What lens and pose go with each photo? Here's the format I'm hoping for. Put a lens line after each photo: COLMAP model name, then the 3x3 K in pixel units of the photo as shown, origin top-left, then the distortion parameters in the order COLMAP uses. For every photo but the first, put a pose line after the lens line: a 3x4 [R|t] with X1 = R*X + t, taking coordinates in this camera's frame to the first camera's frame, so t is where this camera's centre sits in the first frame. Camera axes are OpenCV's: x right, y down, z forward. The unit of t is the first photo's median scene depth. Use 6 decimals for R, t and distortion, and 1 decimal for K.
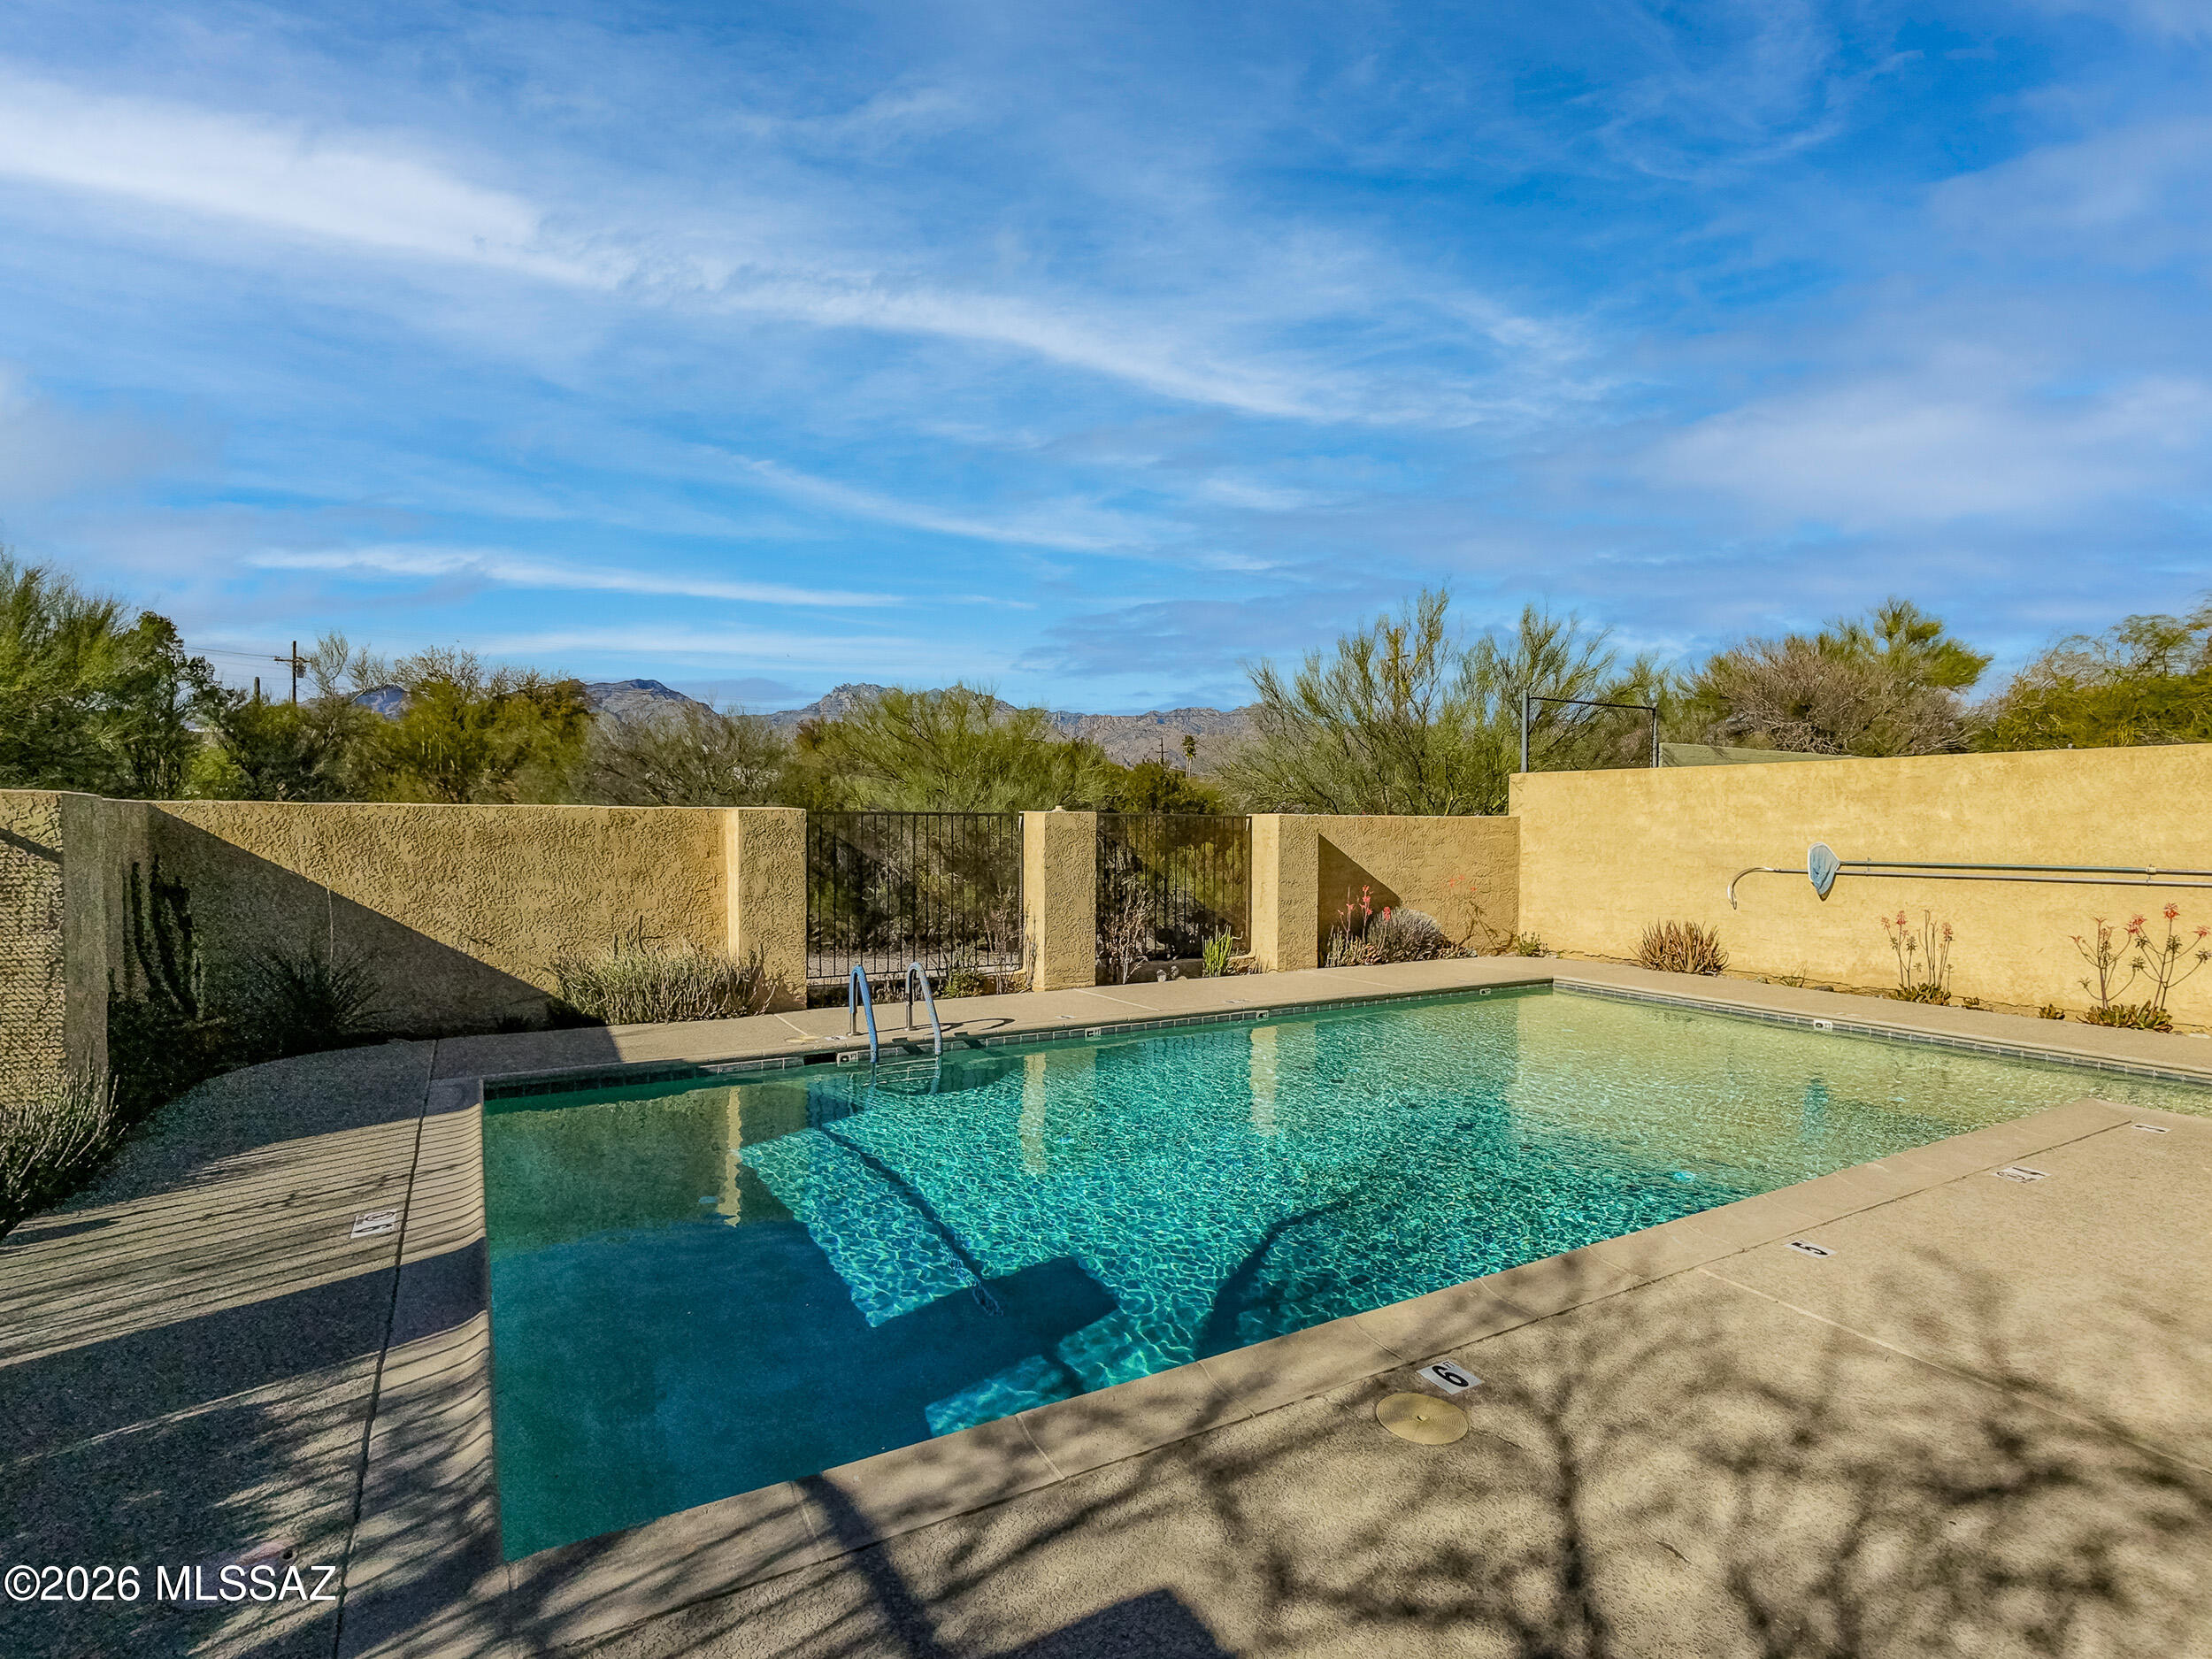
lens RADIAL K [[1079.0, 0, 1100.2], [0, 1079.0, 857.8], [0, 0, 1]] dist [0.000171, 0.001209]
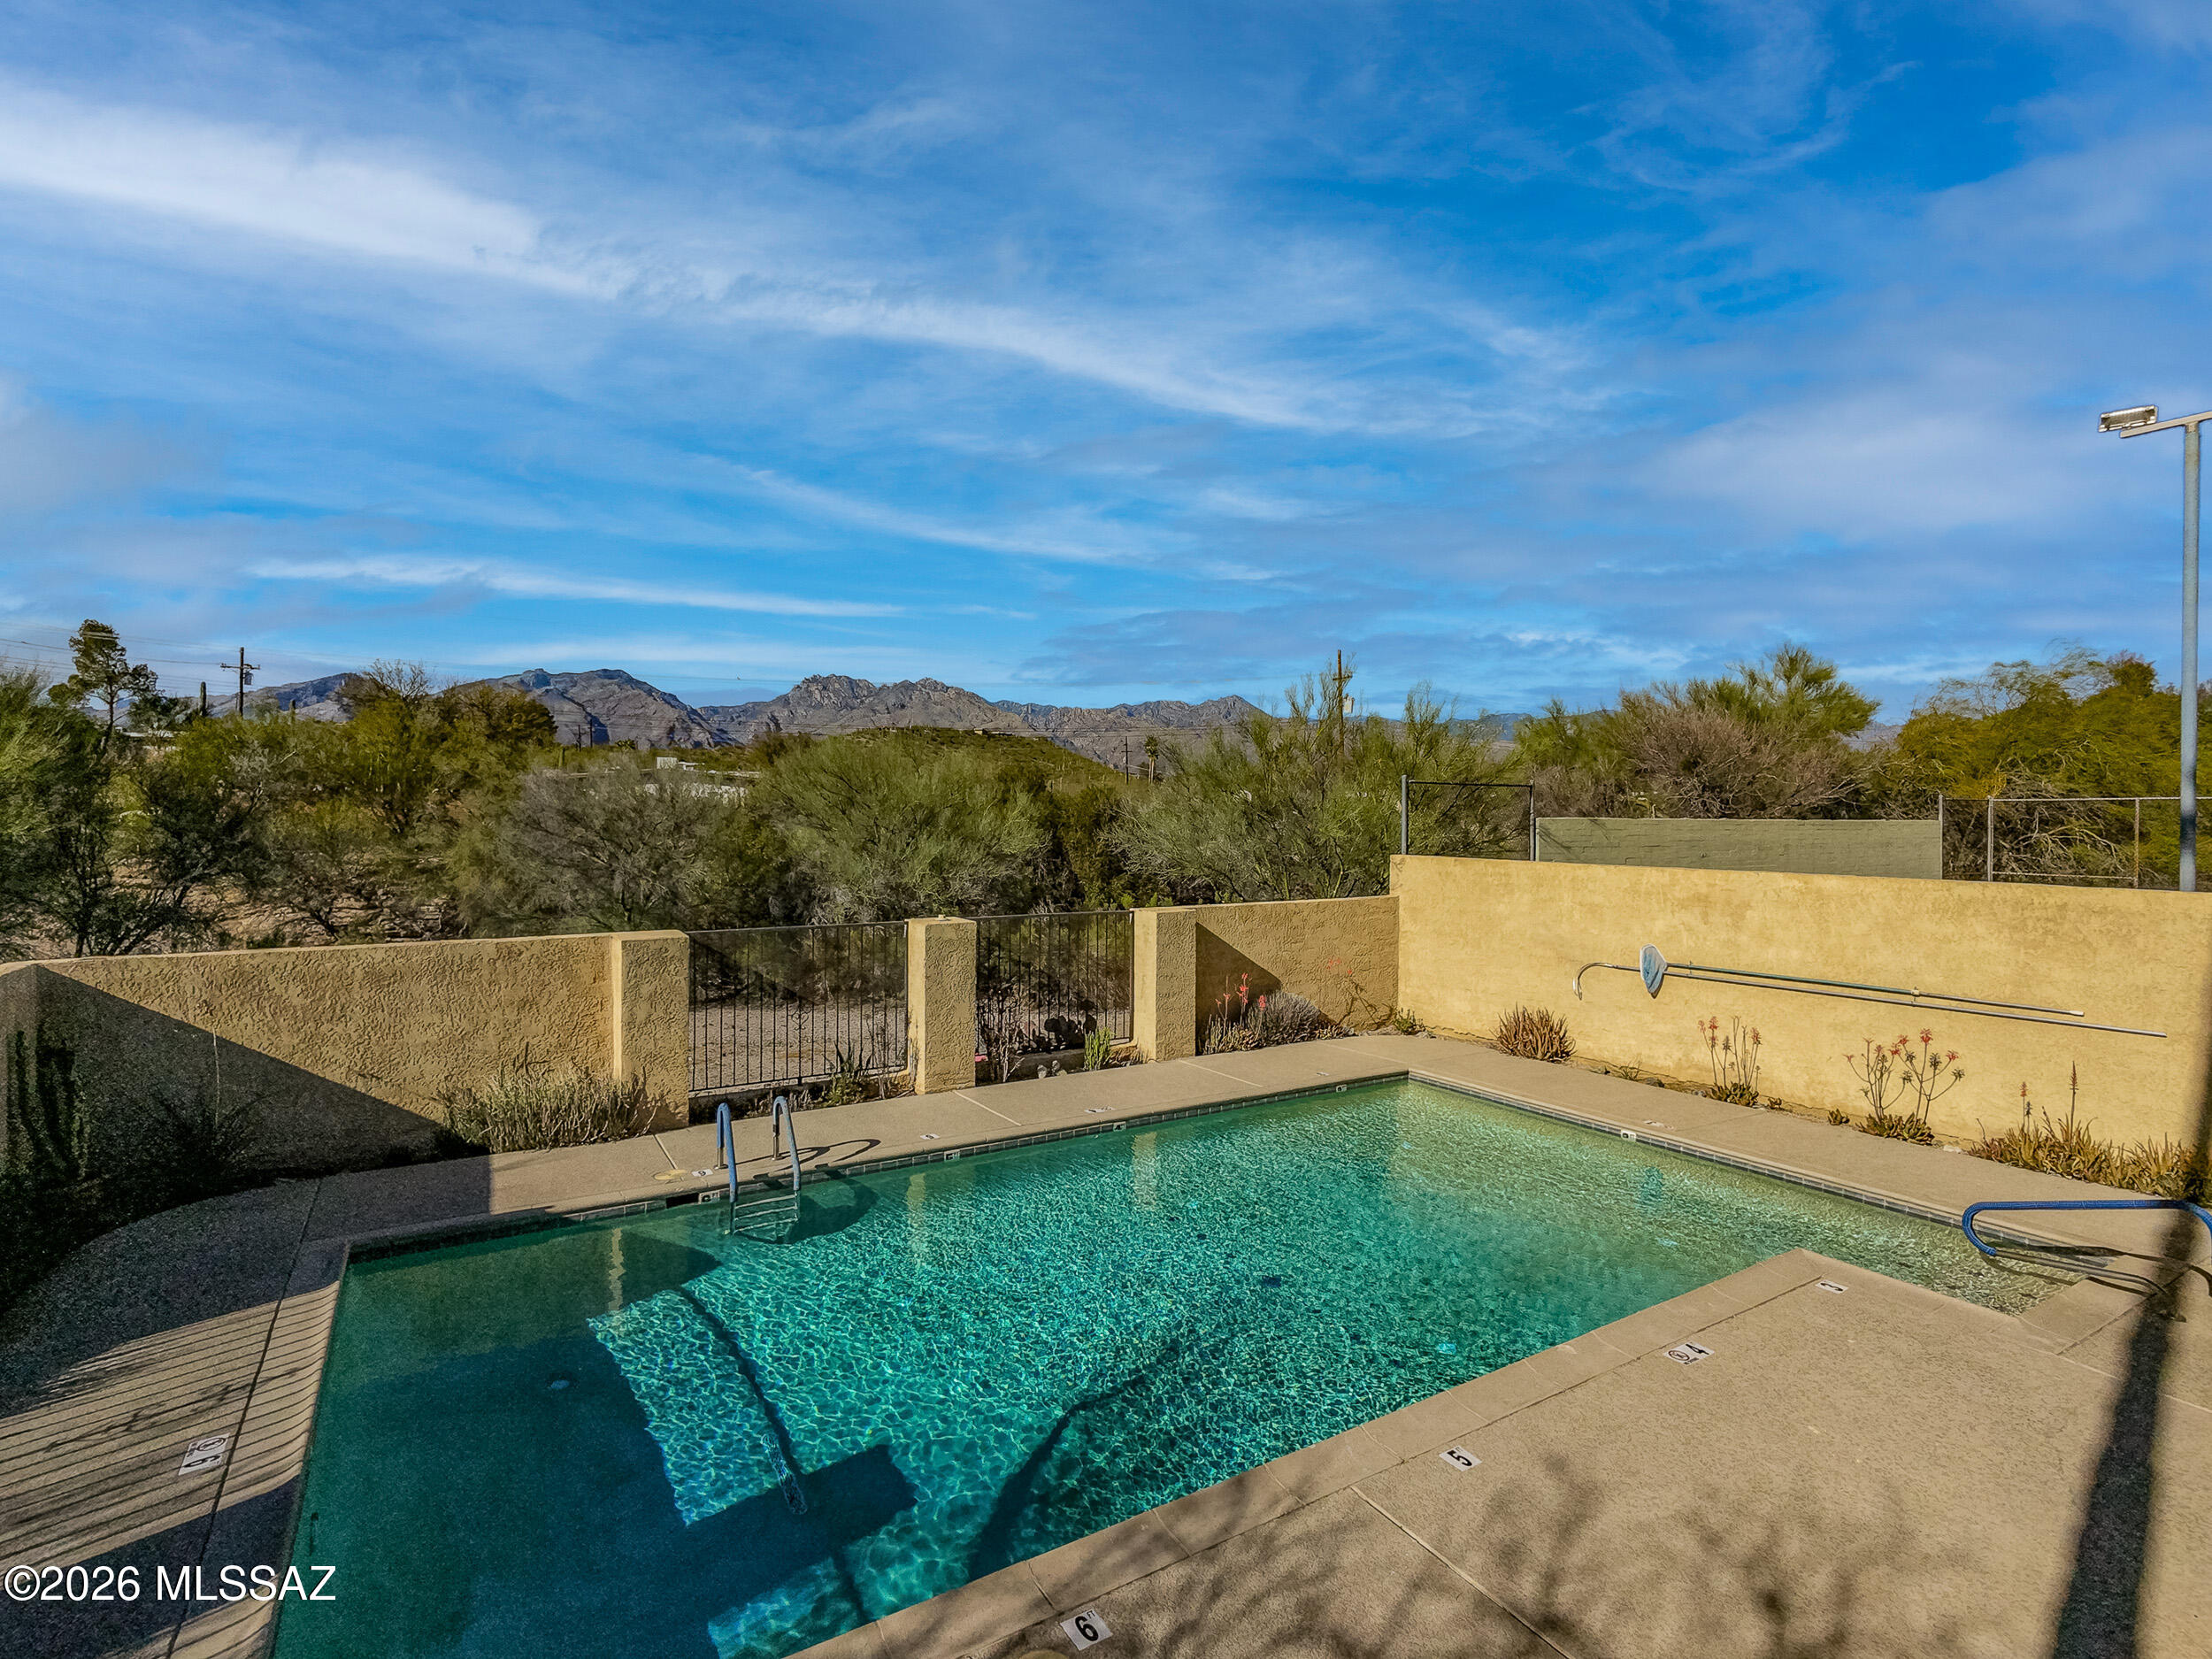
lens RADIAL K [[1078.7, 0, 1106.0], [0, 1078.7, 829.5], [0, 0, 1]] dist [-0.000931, 0.002658]
pose [[0.999484, -0.003960, 0.031888, 0.100076], [0.004550, 0.999819, -0.018469, -0.124418], [-0.031810, 0.018604, 0.999321, -0.070200]]
